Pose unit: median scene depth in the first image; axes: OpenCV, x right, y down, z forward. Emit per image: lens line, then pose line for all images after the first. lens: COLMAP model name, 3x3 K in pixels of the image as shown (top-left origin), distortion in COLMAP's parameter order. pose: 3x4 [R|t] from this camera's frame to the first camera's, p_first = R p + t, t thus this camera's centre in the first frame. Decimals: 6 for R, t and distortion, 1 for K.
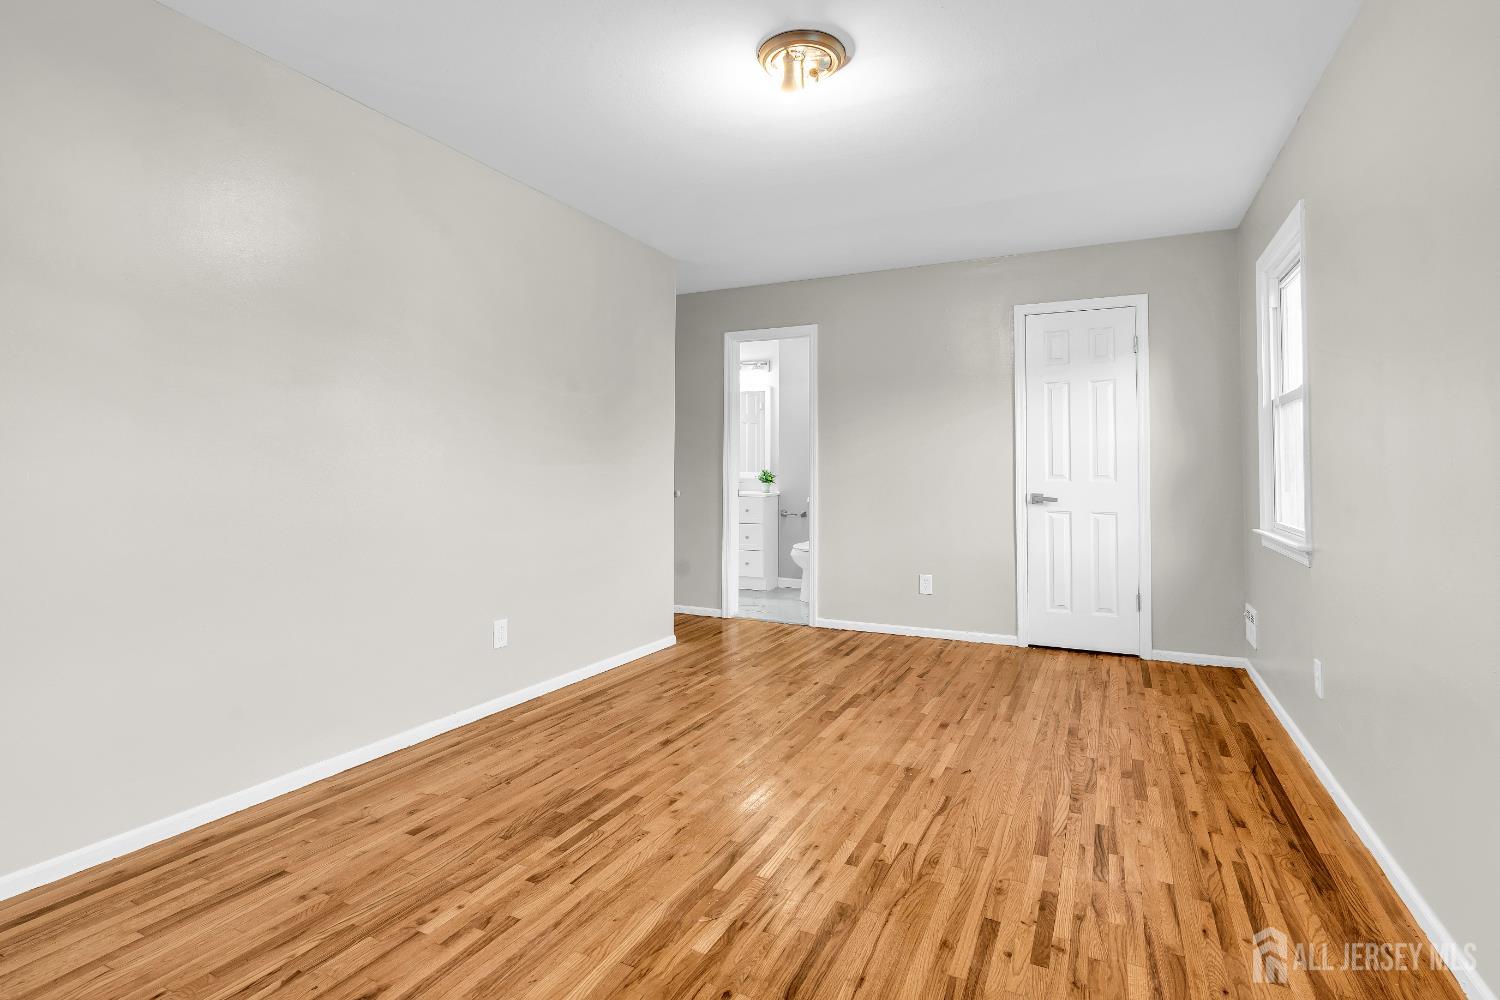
lens RADIAL K [[735.7, 0, 716.4], [0, 735.7, 448.9], [0, 0, 1]] dist [-0.015509, 0.007065]
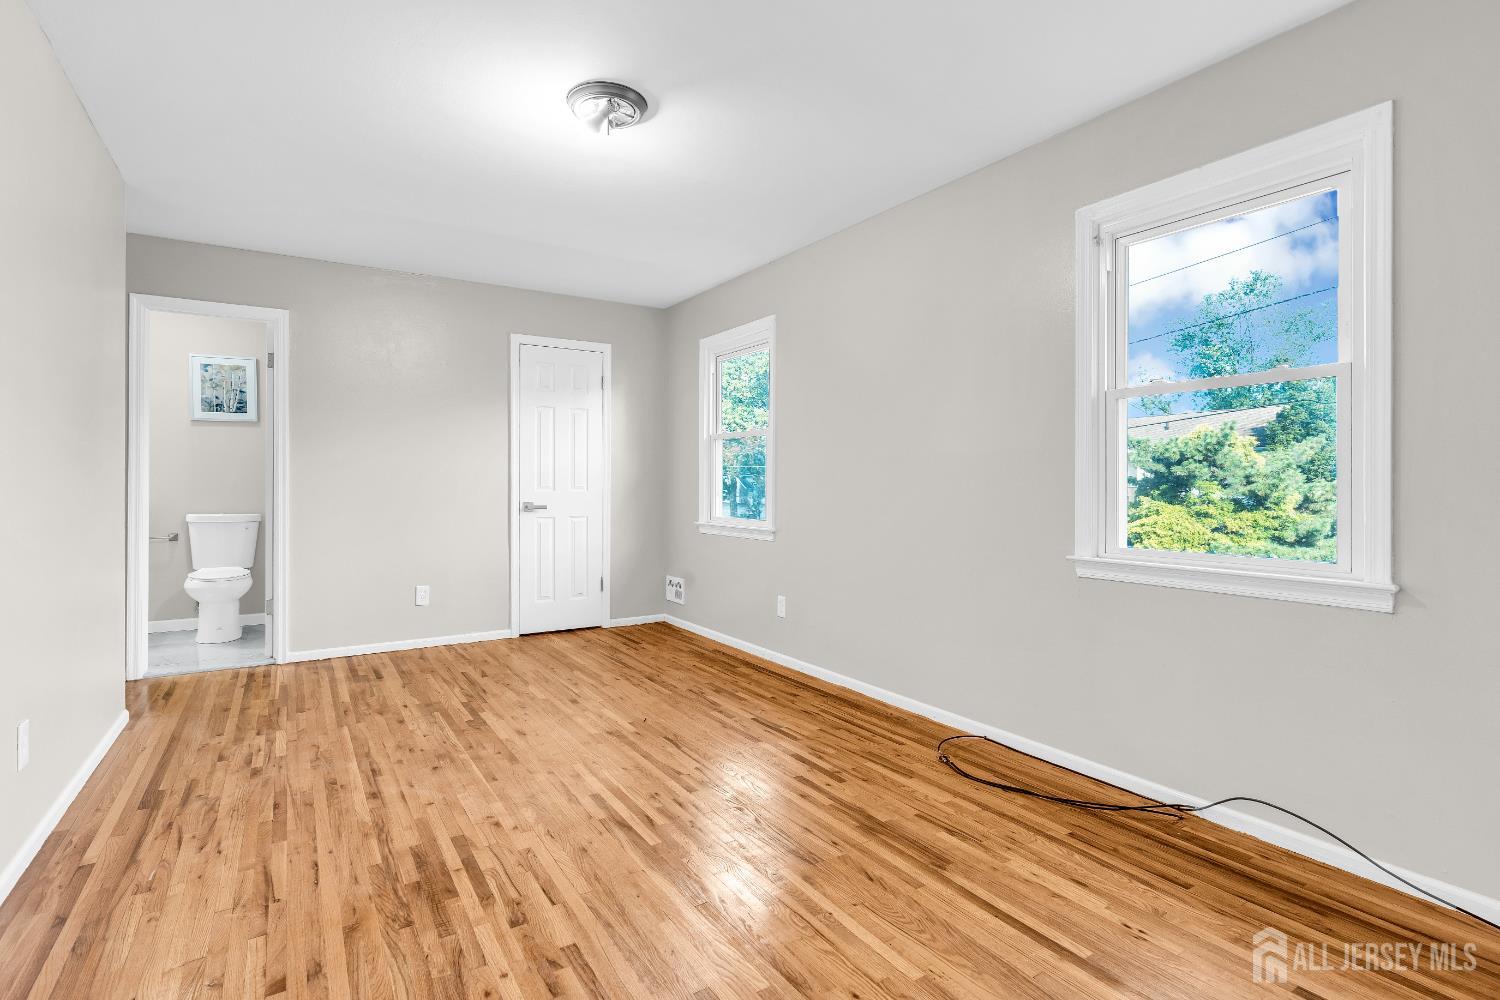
lens RADIAL K [[728.2, 0, 749.7], [0, 728.2, 494.8], [0, 0, 1]] dist [-0.005024, 0.001168]
pose [[0.517232, -0.014870, 0.855716, -0.662346], [-0.025304, 0.999146, 0.032657, 0.006653], [-0.855471, -0.038544, 0.516415, 0.221843]]
